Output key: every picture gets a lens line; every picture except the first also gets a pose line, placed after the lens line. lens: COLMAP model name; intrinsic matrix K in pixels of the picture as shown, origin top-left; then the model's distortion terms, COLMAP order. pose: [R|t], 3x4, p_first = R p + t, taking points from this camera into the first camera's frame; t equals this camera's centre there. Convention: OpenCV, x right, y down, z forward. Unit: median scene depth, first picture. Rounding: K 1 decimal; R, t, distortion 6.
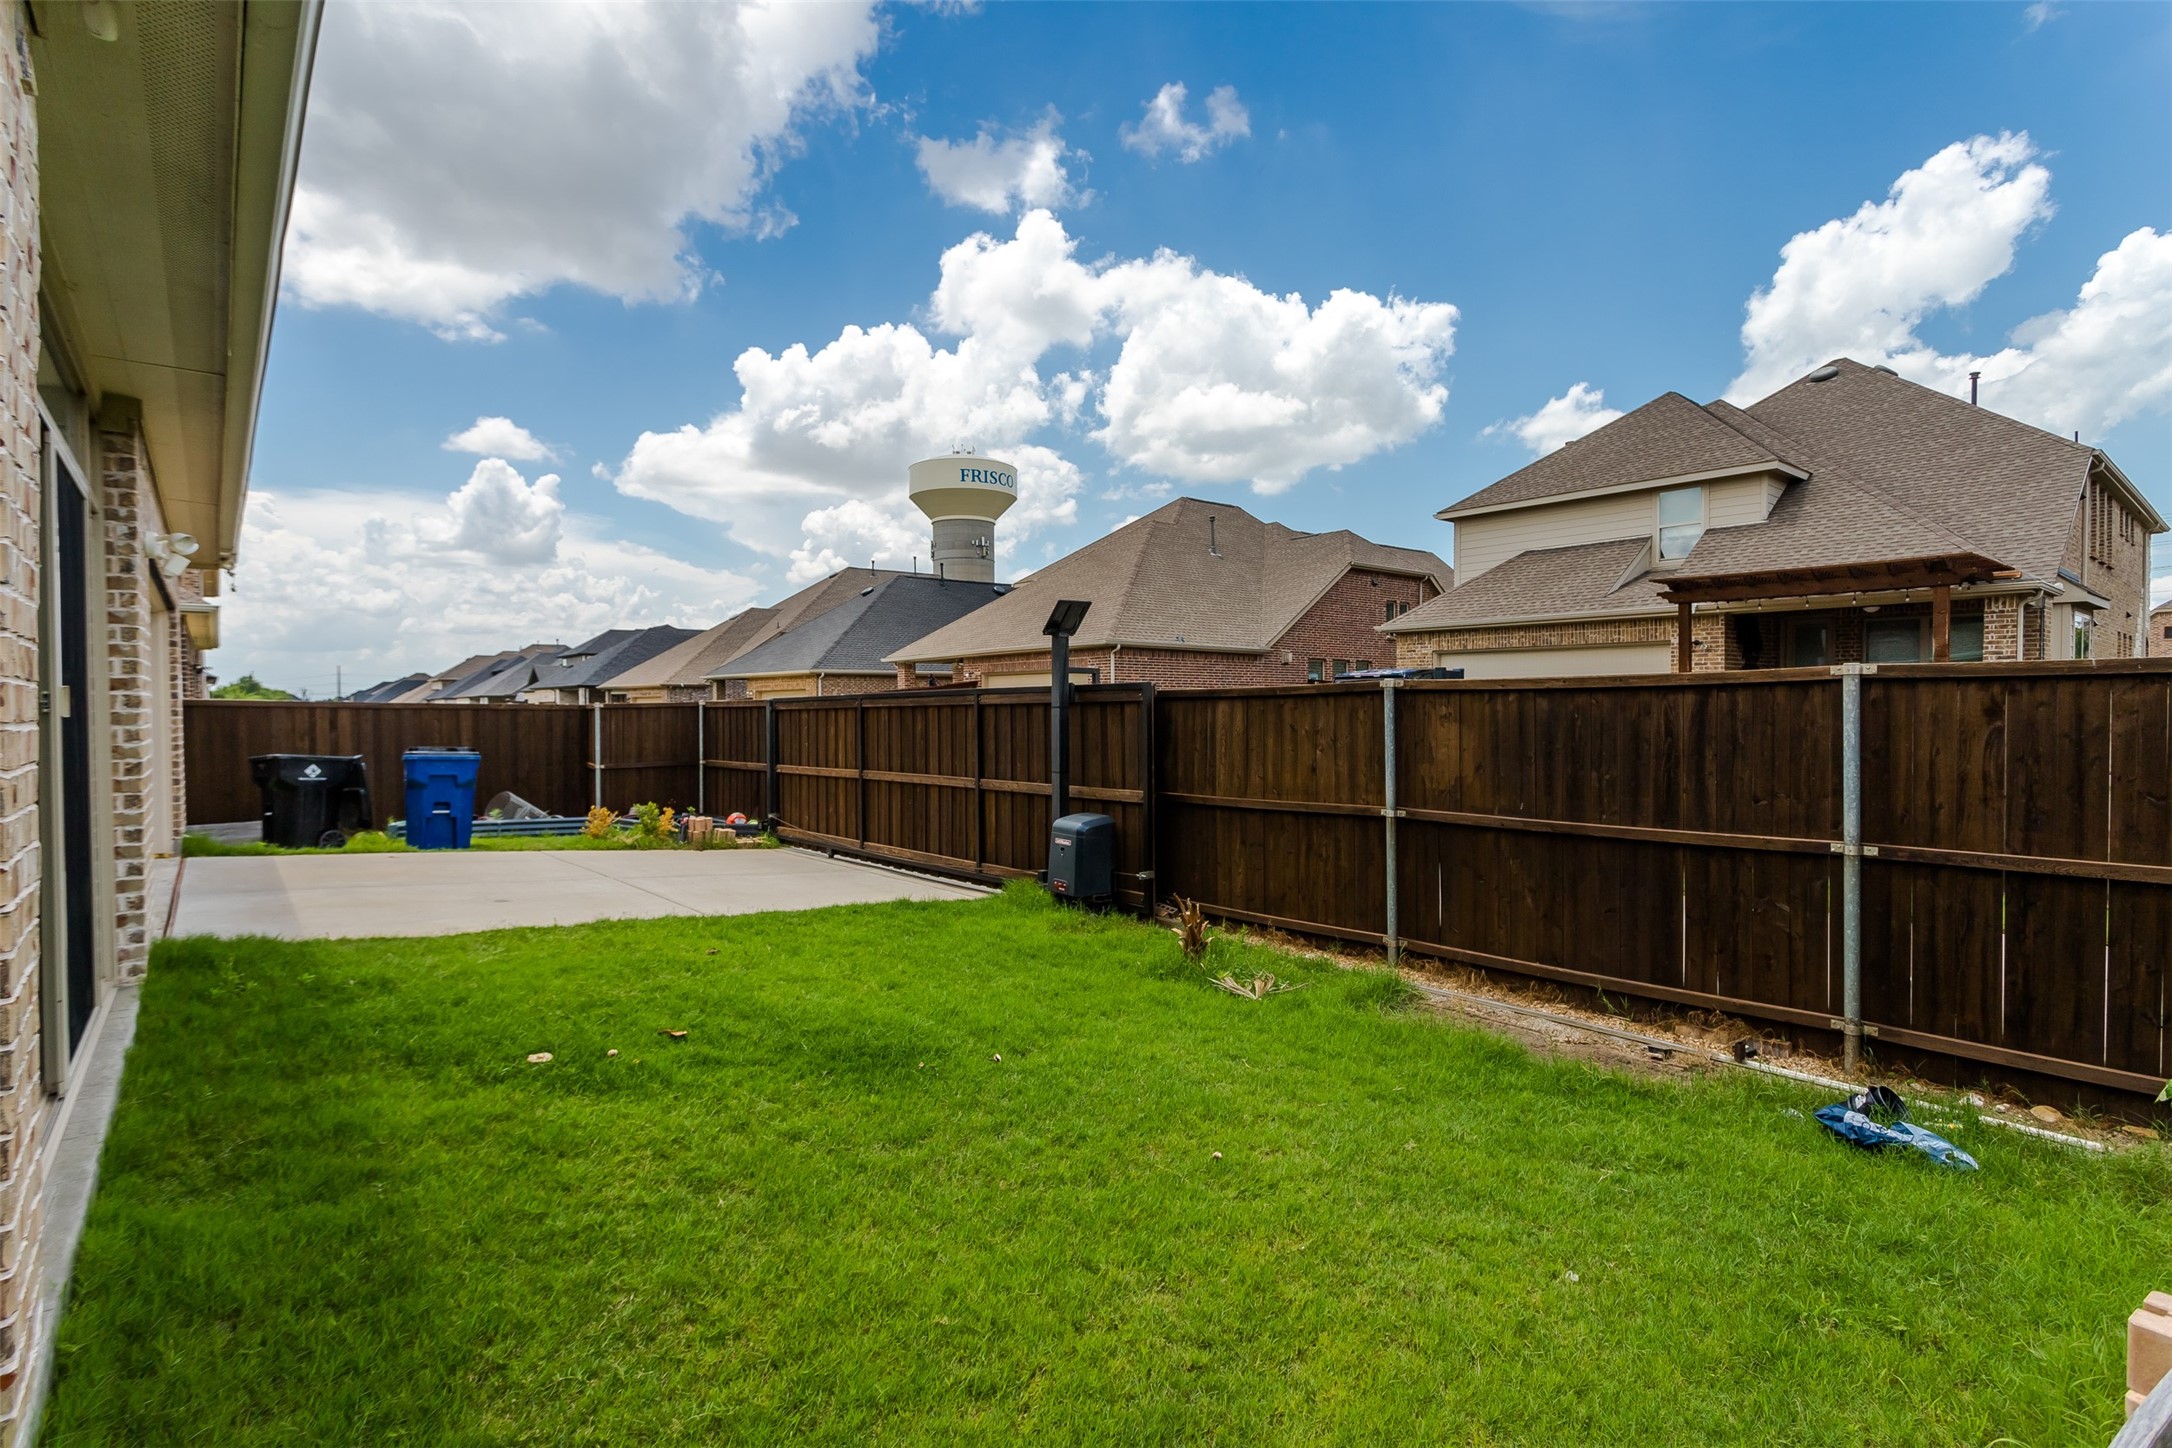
lens RADIAL K [[1027.1, 0, 1091.3], [0, 1027.1, 717.5], [0, 0, 1]] dist [0.003181, 0.000736]
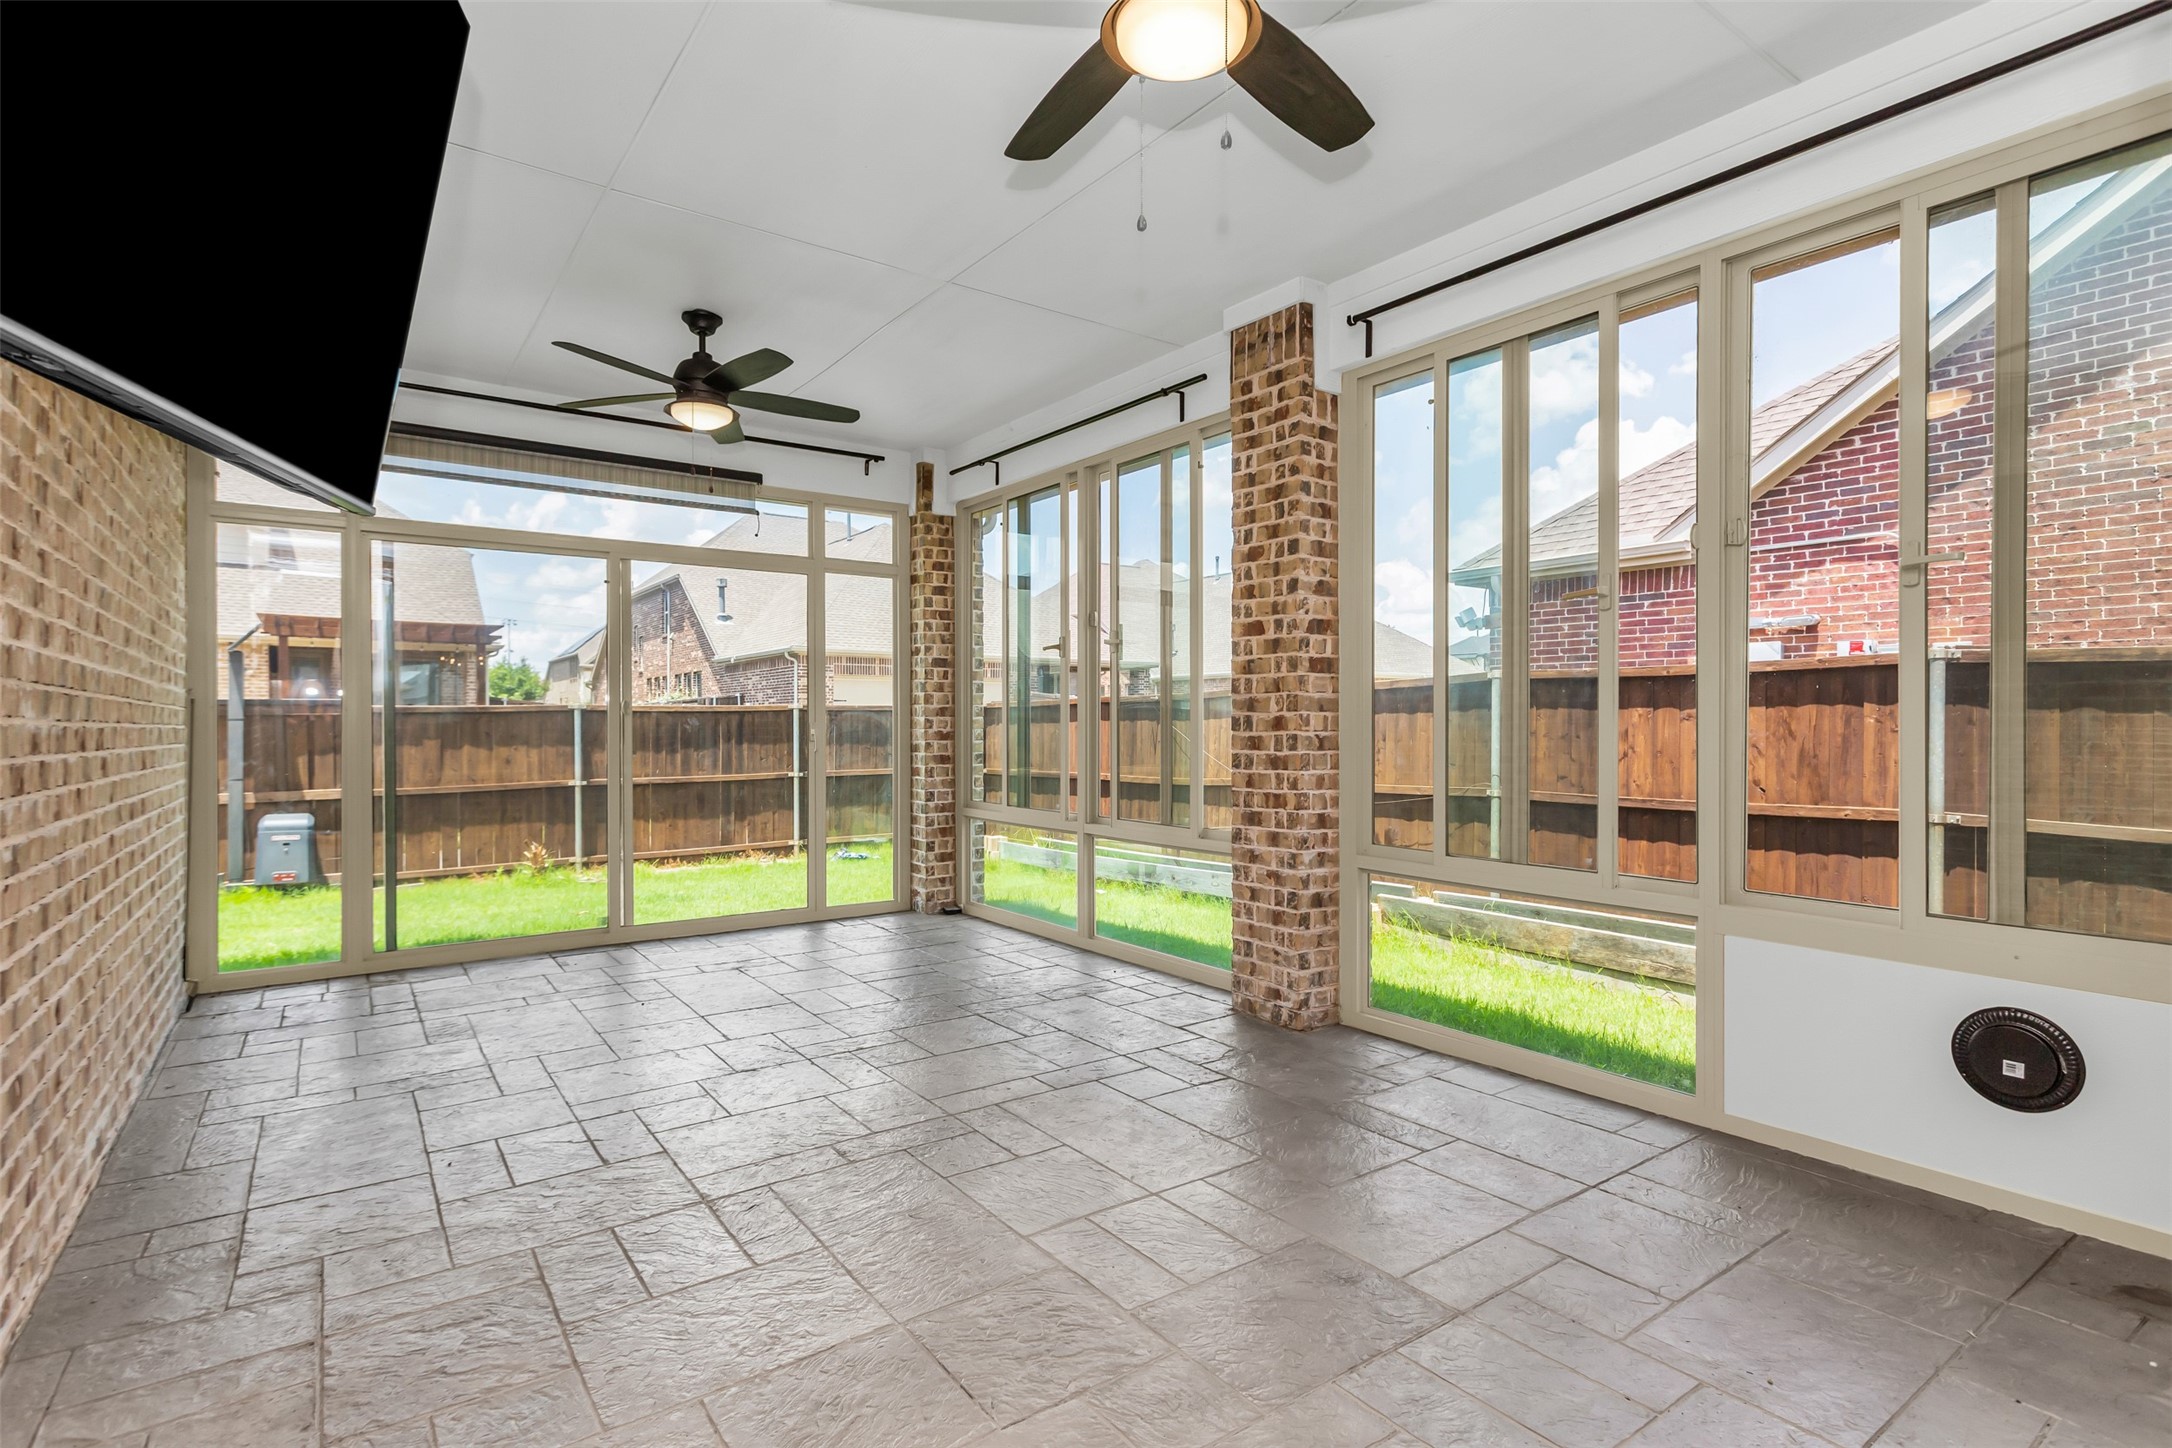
lens RADIAL K [[1048.5, 0, 1076.3], [0, 1048.5, 719.4], [0, 0, 1]] dist [0.000999, 0.001287]
pose [[0.090035, 0.005209, 0.995925, -0.970458], [0.010510, 0.999926, -0.006180, 0.006121], [-0.995883, 0.011024, 0.089973, 0.025240]]
